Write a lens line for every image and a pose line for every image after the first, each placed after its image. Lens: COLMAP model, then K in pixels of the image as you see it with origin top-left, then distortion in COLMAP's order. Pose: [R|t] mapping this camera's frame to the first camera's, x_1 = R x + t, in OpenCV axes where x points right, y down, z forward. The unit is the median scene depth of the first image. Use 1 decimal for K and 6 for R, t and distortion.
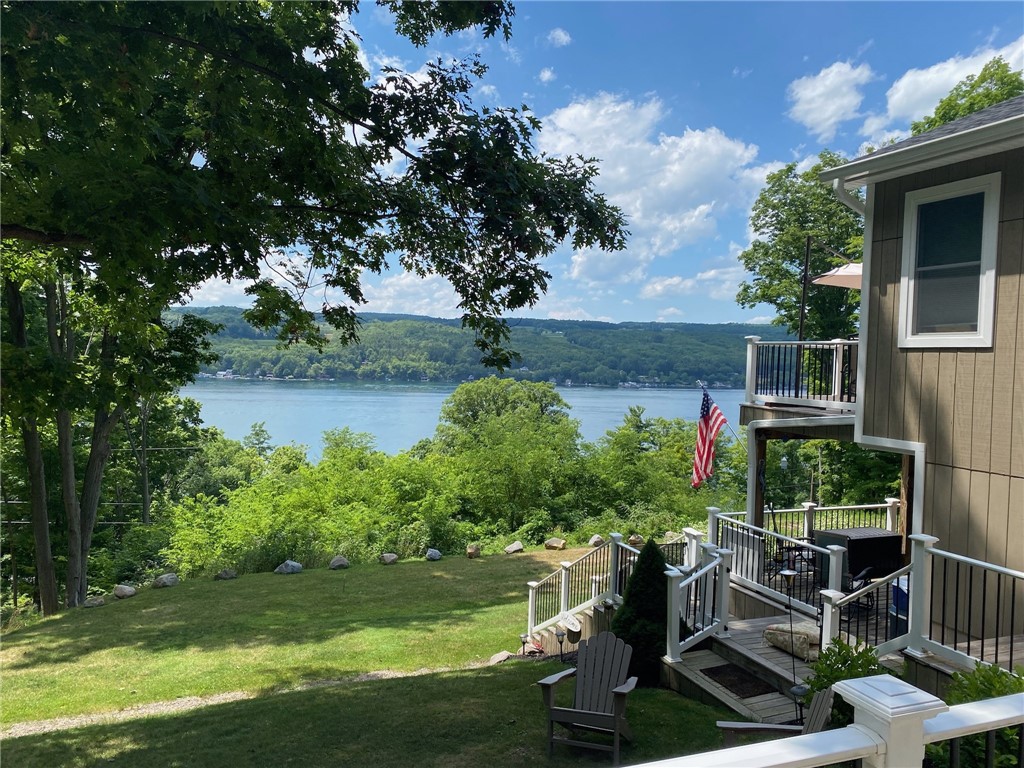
lens RADIAL K [[776.3, 0, 507.6], [0, 776.3, 382.3], [0, 0, 1]] dist [0.037917, -0.026201]
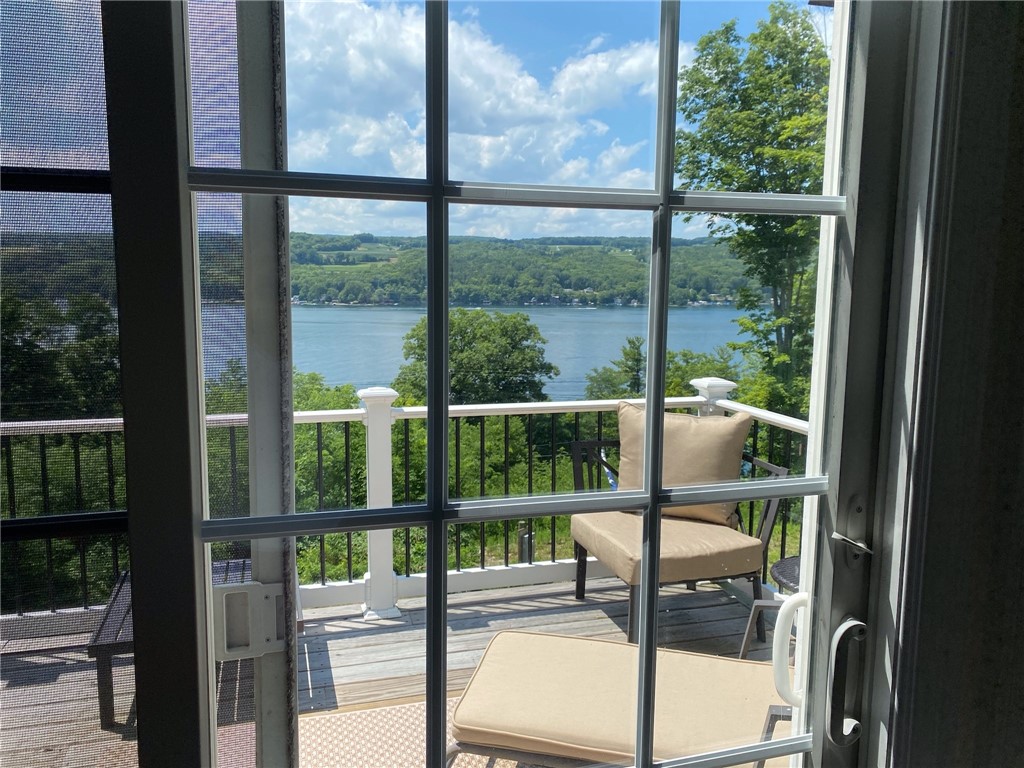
lens RADIAL K [[776.3, 0, 506.8], [0, 776.3, 386.0], [0, 0, 1]] dist [0.037917, -0.026201]
pose [[0.995639, -0.008287, -0.092921, 0.500270], [0.018018, 0.994374, 0.104379, -0.047257], [0.091534, -0.105598, 0.990187, 0.502808]]
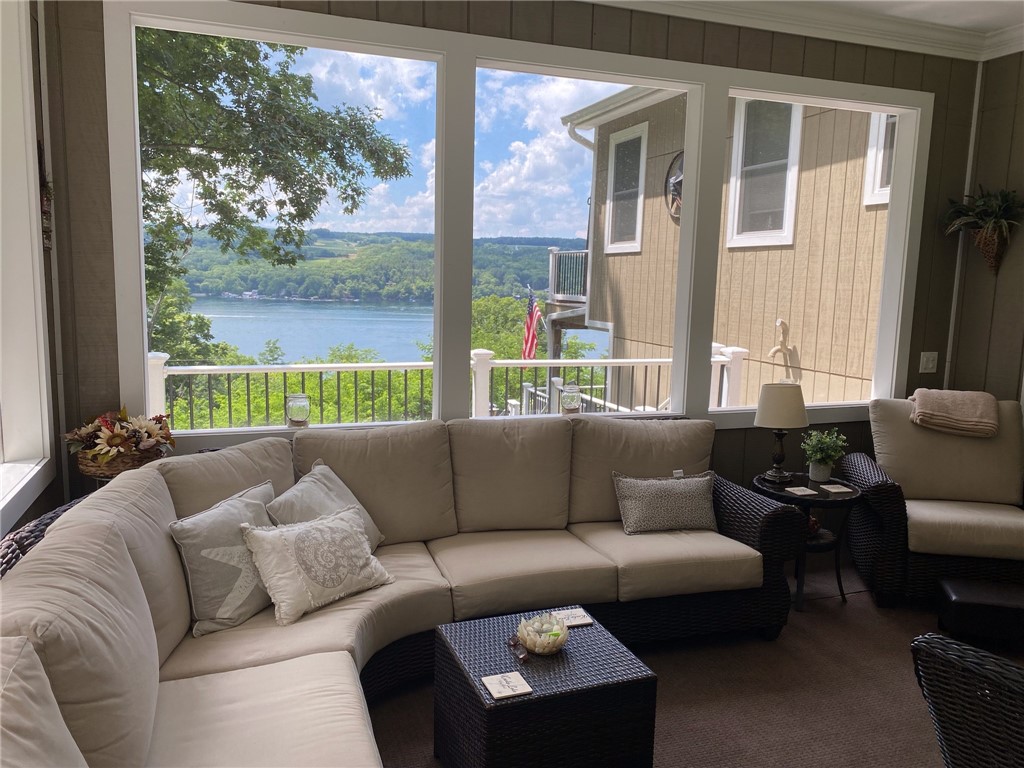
lens RADIAL K [[776.3, 0, 509.7], [0, 776.3, 393.8], [0, 0, 1]] dist [0.037917, -0.026201]
pose [[0.999520, 0.003465, -0.030770, 0.131327], [0.000113, 0.993303, 0.115539, 0.014497], [0.030964, -0.115487, 0.992826, -0.127707]]
